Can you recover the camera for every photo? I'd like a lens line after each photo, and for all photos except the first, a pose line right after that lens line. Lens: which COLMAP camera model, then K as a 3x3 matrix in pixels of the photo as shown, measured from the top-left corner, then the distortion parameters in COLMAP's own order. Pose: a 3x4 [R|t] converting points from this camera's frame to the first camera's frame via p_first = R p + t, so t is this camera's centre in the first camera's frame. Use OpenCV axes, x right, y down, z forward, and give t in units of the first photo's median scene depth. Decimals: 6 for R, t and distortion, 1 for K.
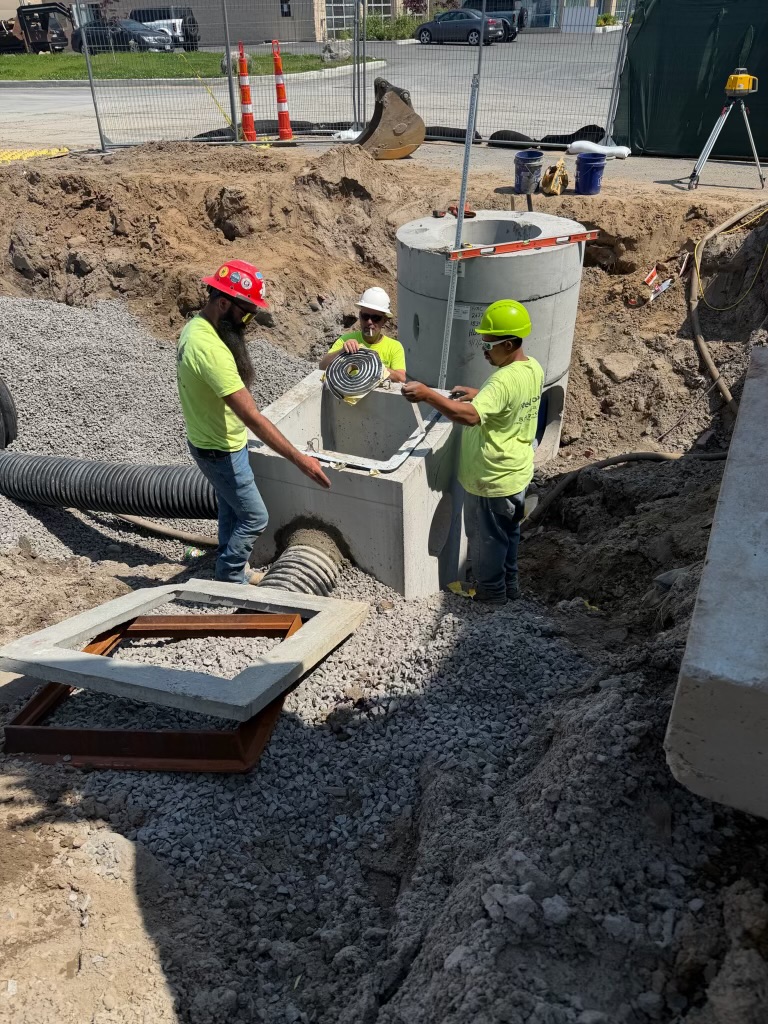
lens RADIAL K [[705.2, 0, 379.0], [0, 705.2, 494.1], [0, 0, 1]] dist [0.008940, -0.017802]
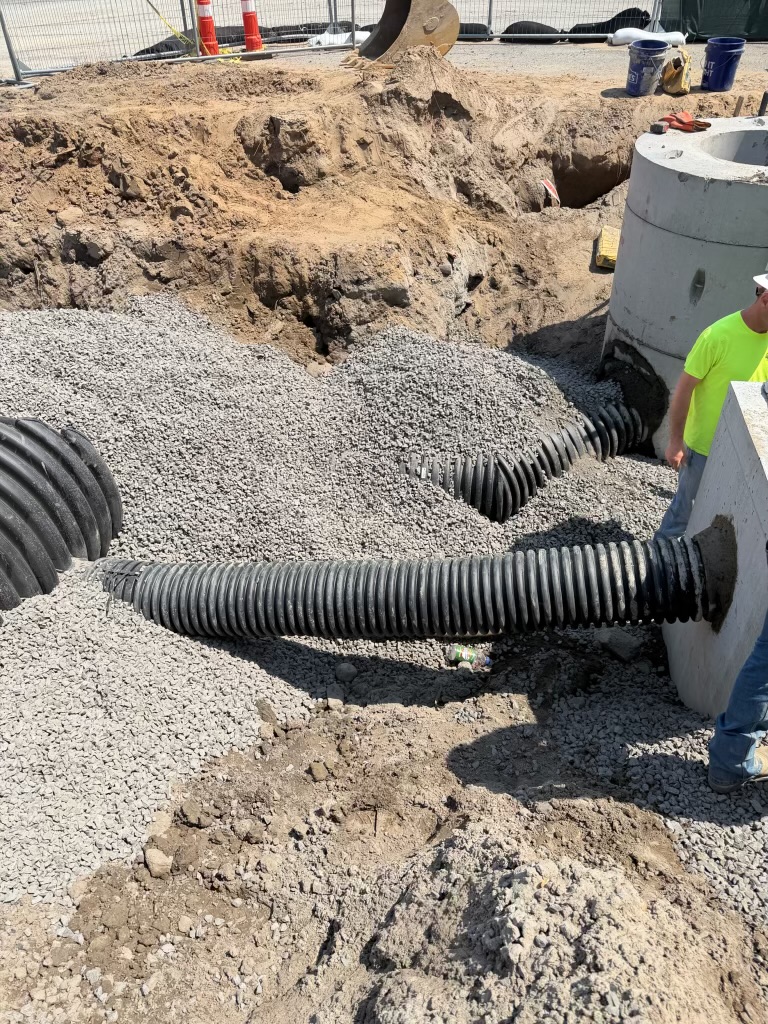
lens RADIAL K [[705.2, 0, 379.0], [0, 705.2, 494.1], [0, 0, 1]] dist [0.008940, -0.017802]
pose [[0.965949, -0.180653, 0.185224, -0.319563], [0.162256, 0.980575, 0.110206, -0.117649], [-0.201535, -0.076400, 0.976497, 0.240480]]
